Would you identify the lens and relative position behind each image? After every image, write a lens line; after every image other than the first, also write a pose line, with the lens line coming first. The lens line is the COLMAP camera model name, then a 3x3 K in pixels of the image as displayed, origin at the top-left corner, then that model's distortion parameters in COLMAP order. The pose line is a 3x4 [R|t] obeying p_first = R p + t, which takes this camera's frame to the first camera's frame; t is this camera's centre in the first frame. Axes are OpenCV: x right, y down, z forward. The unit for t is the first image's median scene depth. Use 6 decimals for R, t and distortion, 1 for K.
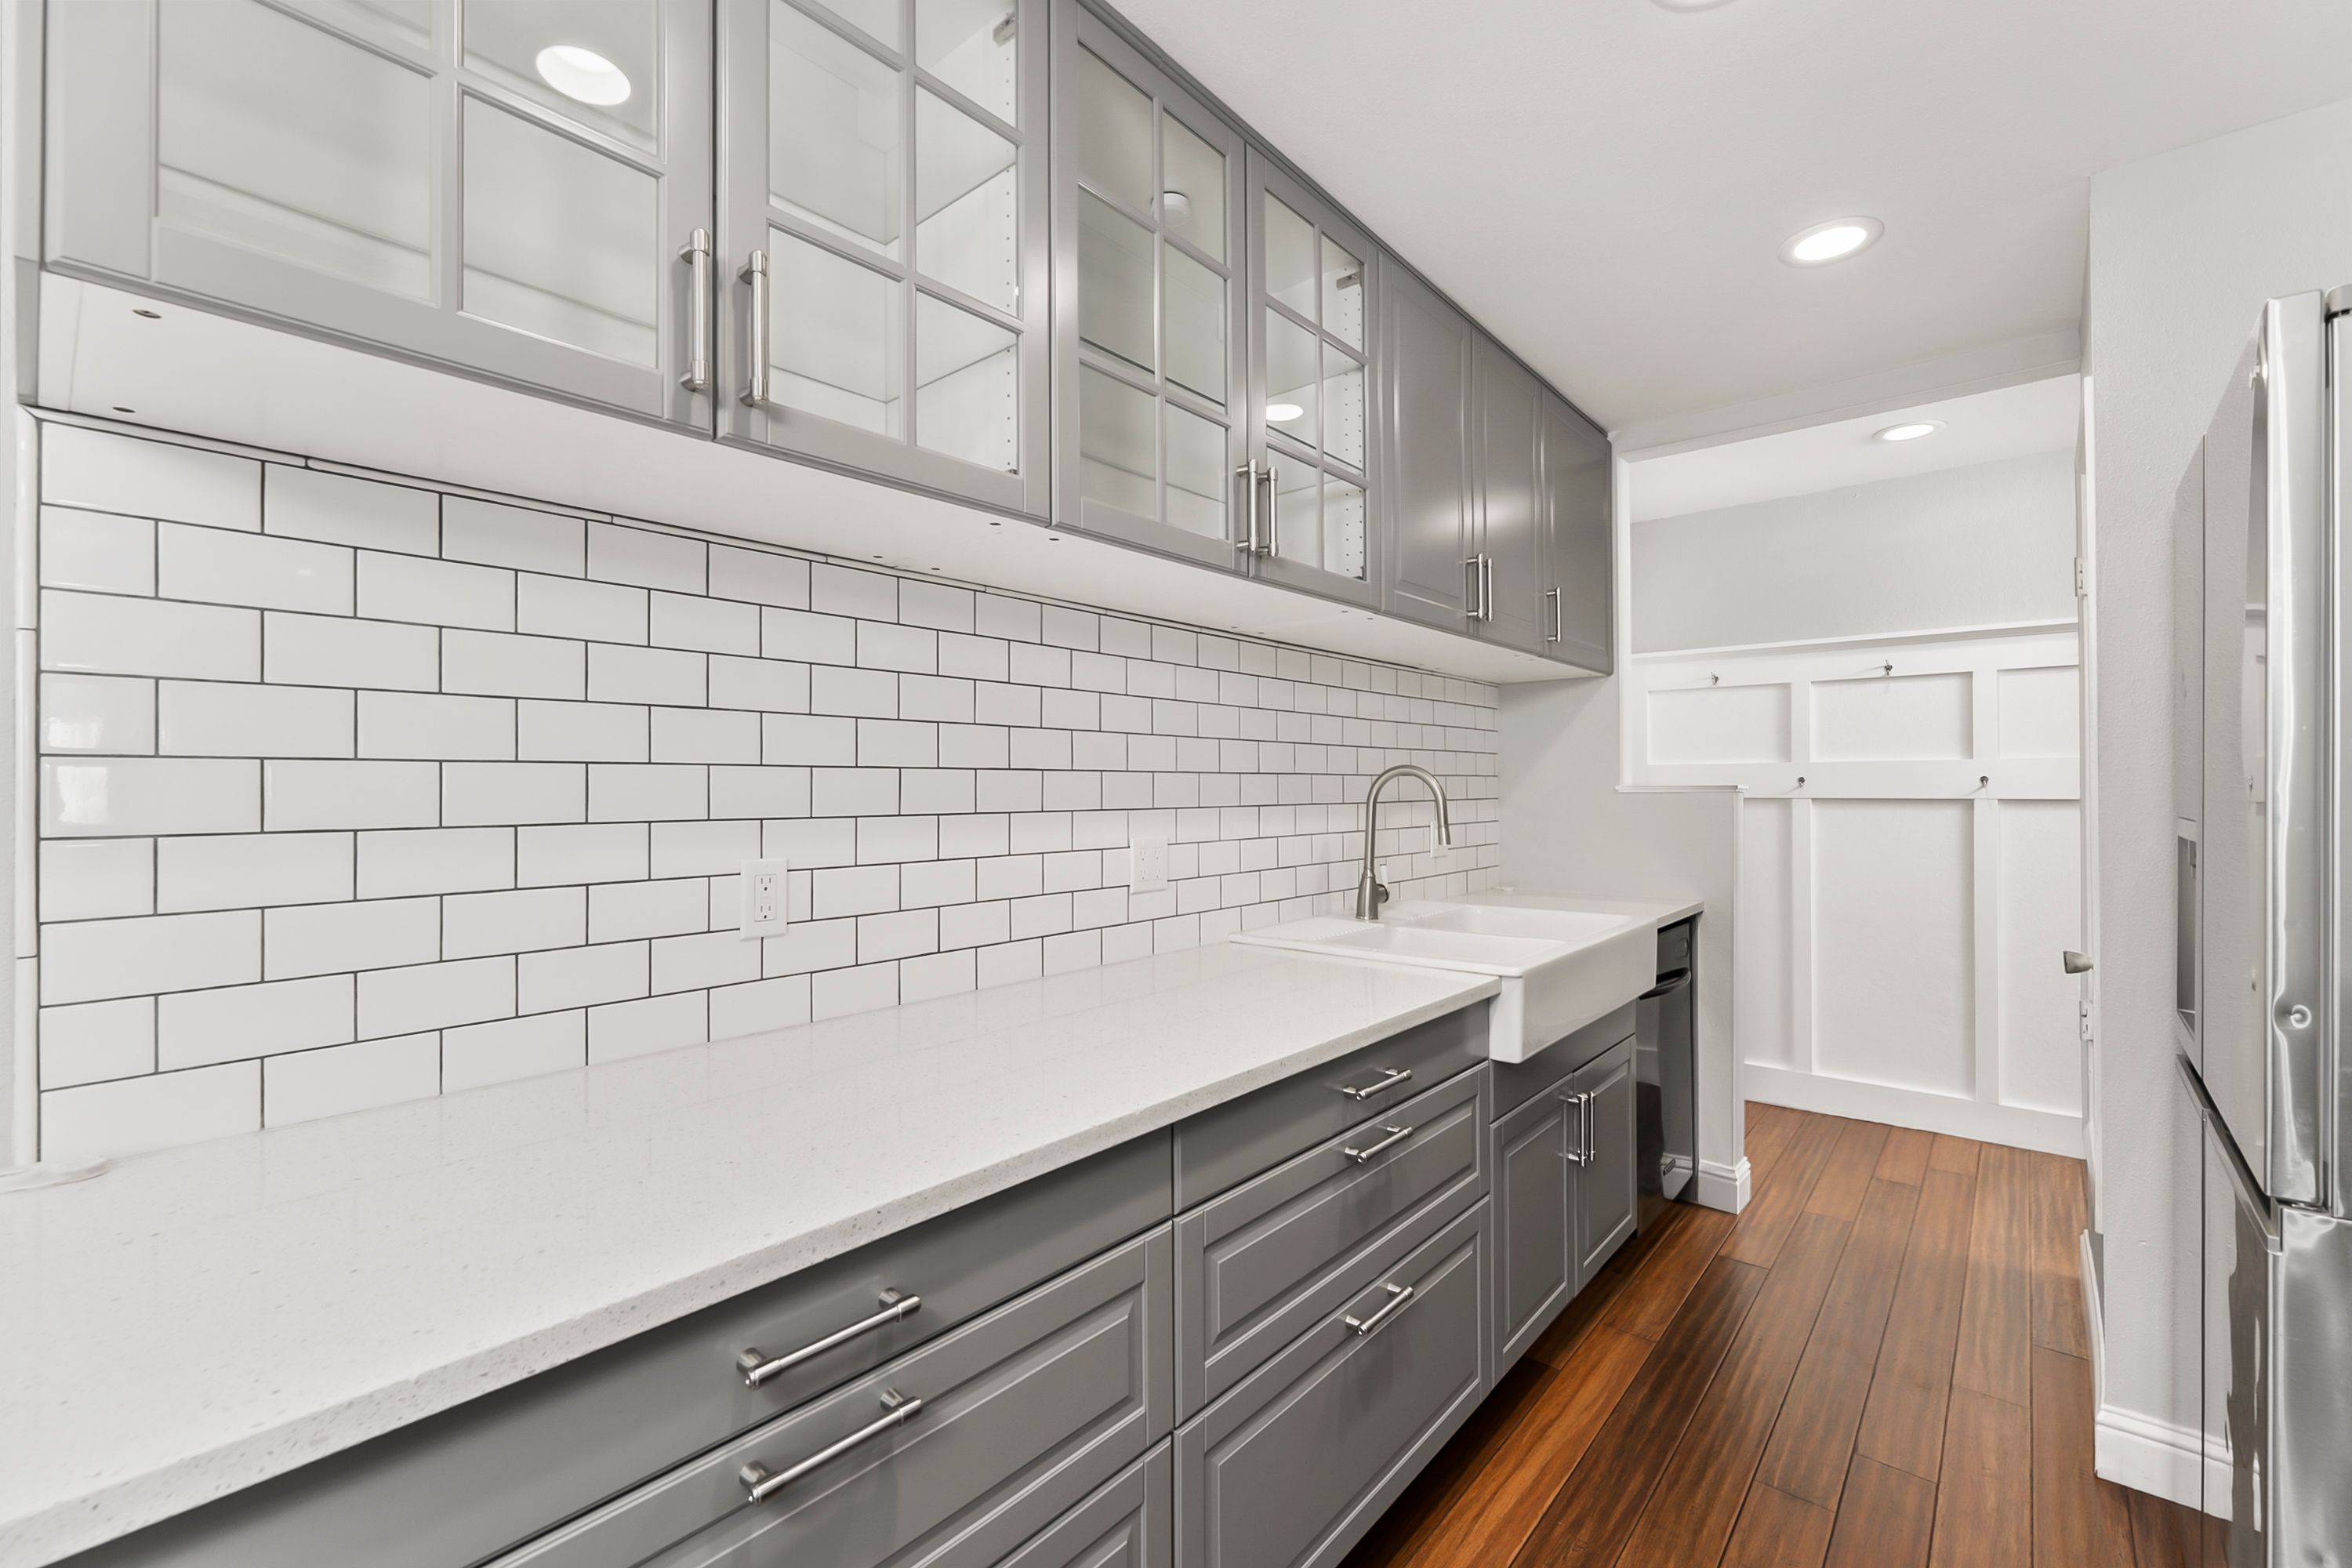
lens RADIAL K [[986.6, 0, 1180.5], [0, 986.6, 781.4], [0, 0, 1]] dist [-0.000580, -0.001263]
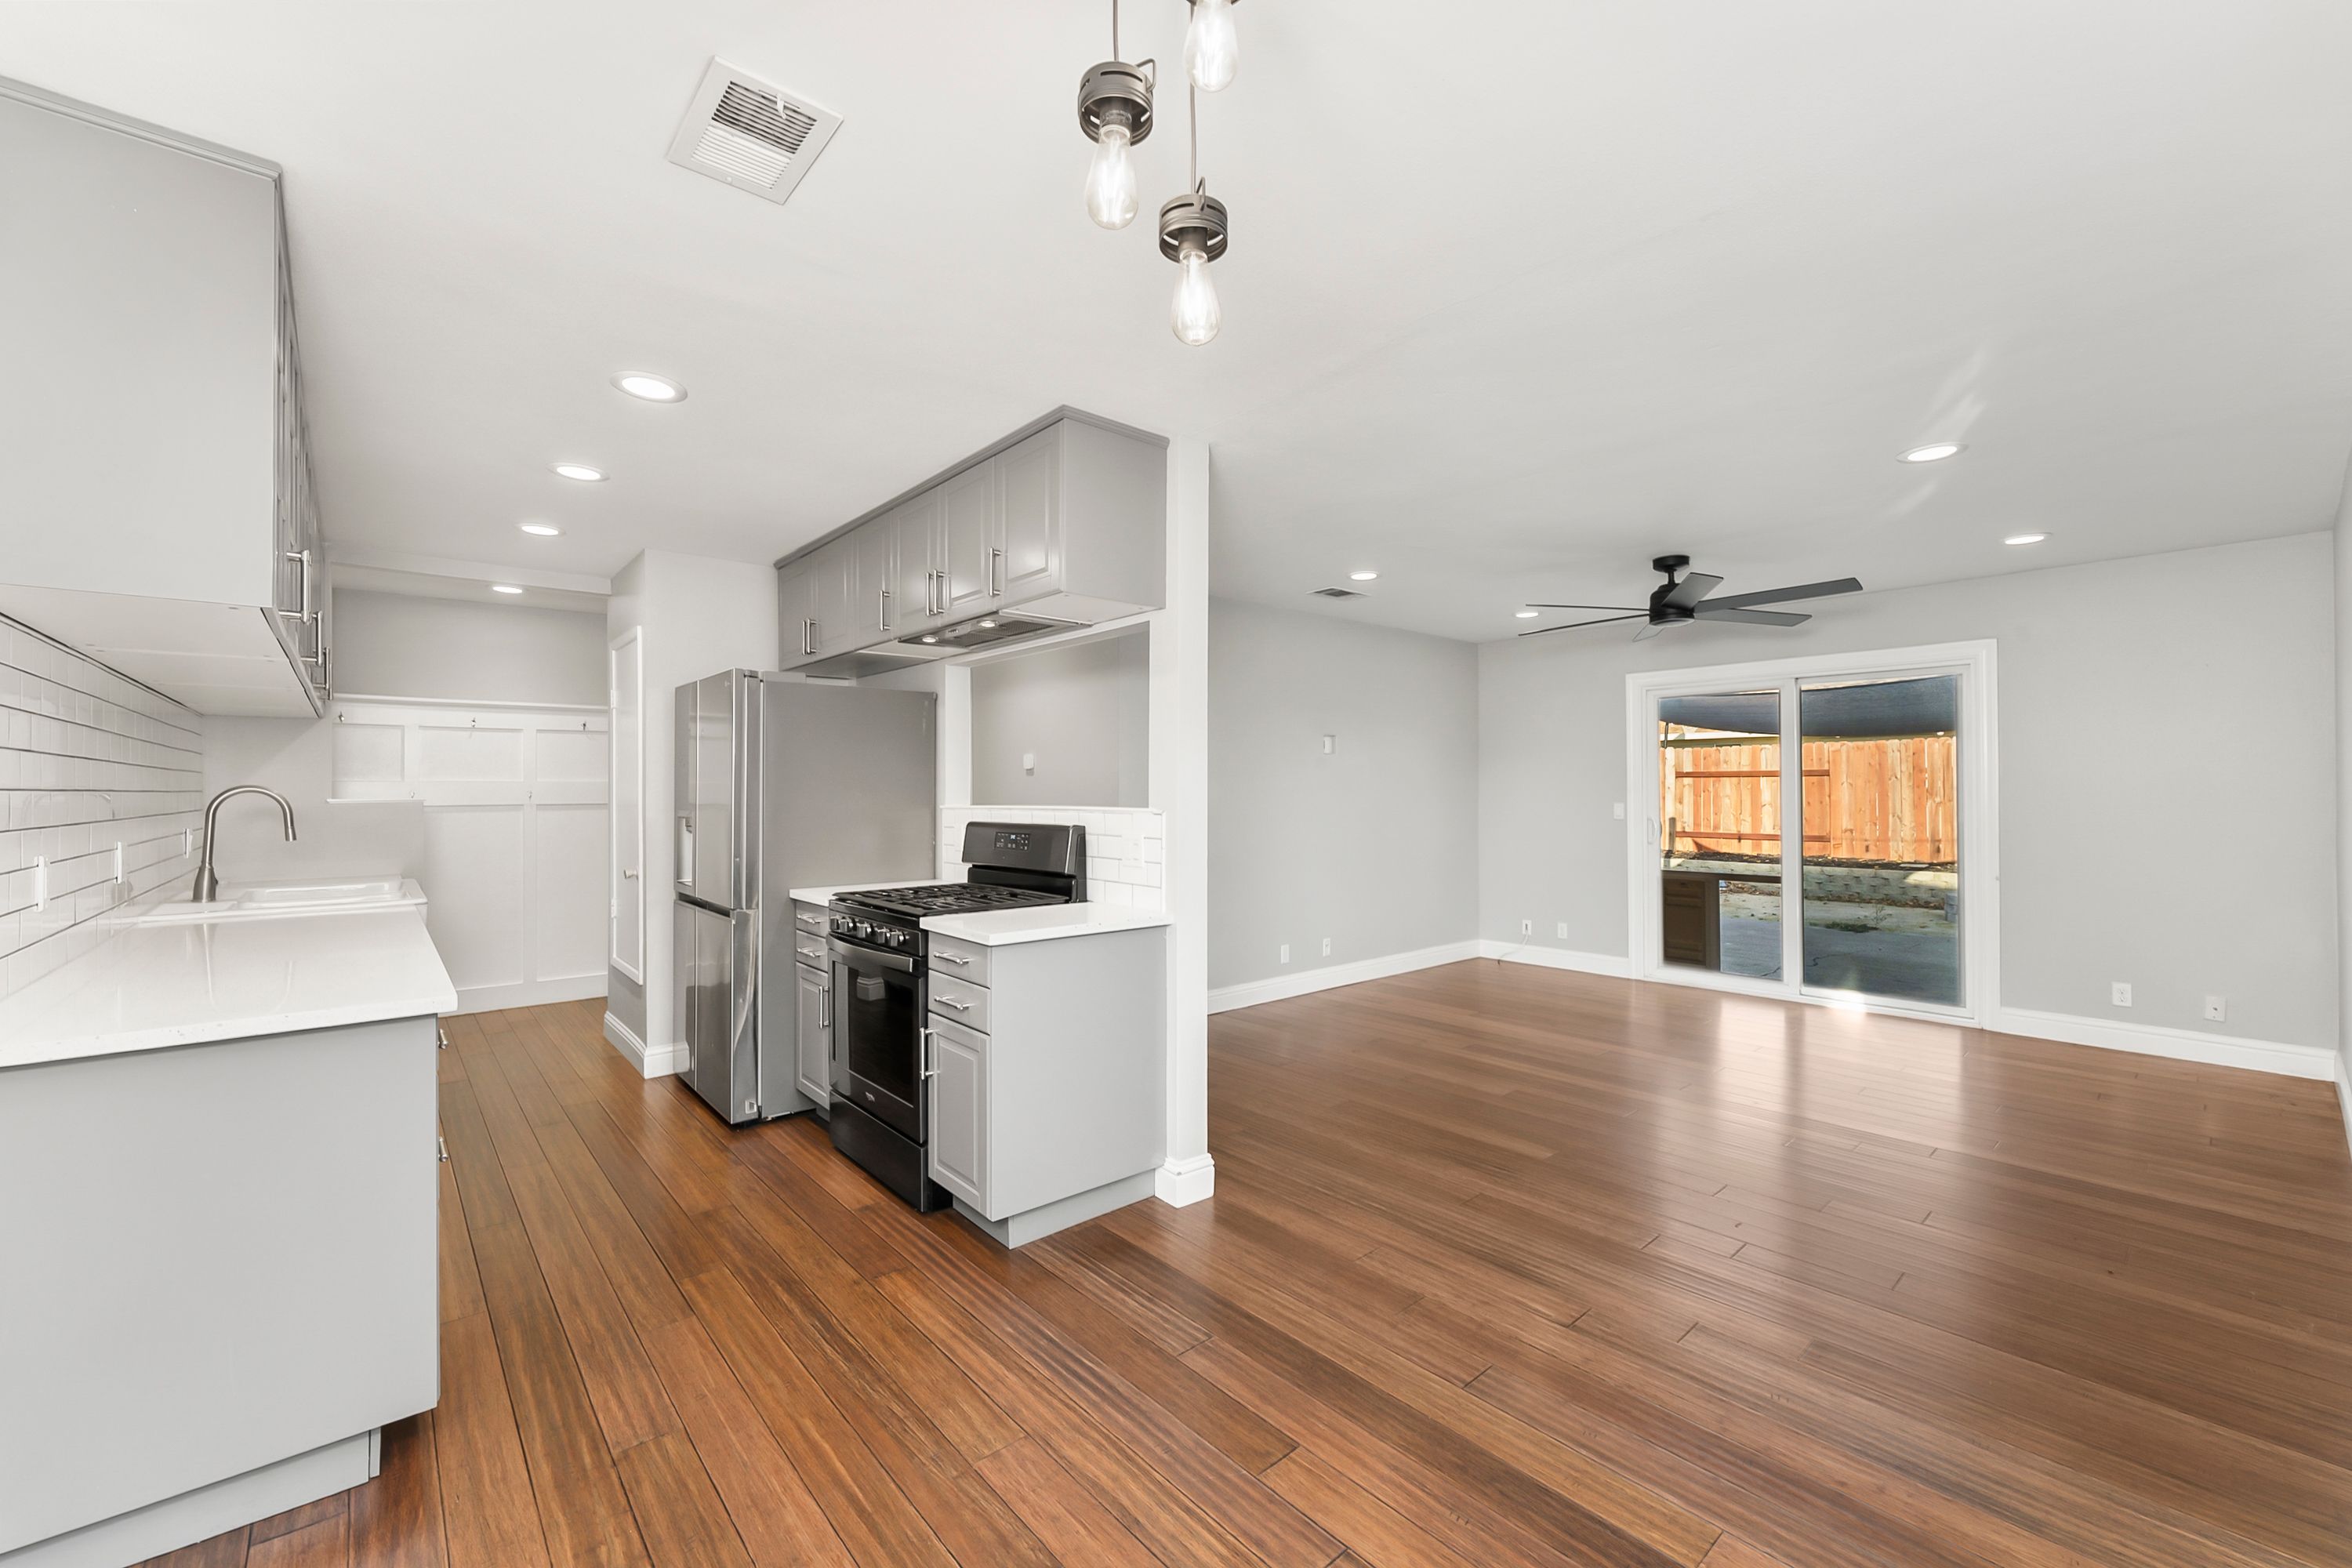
lens RADIAL K [[944.1, 0, 1168.1], [0, 944.1, 790.8], [0, 0, 1]] dist [0.001402, -0.001173]
pose [[0.155026, 0.001891, 0.987909, -0.989869], [-0.003740, 0.999992, -0.001327, -0.012446], [-0.987903, -0.003490, 0.155032, -0.537554]]
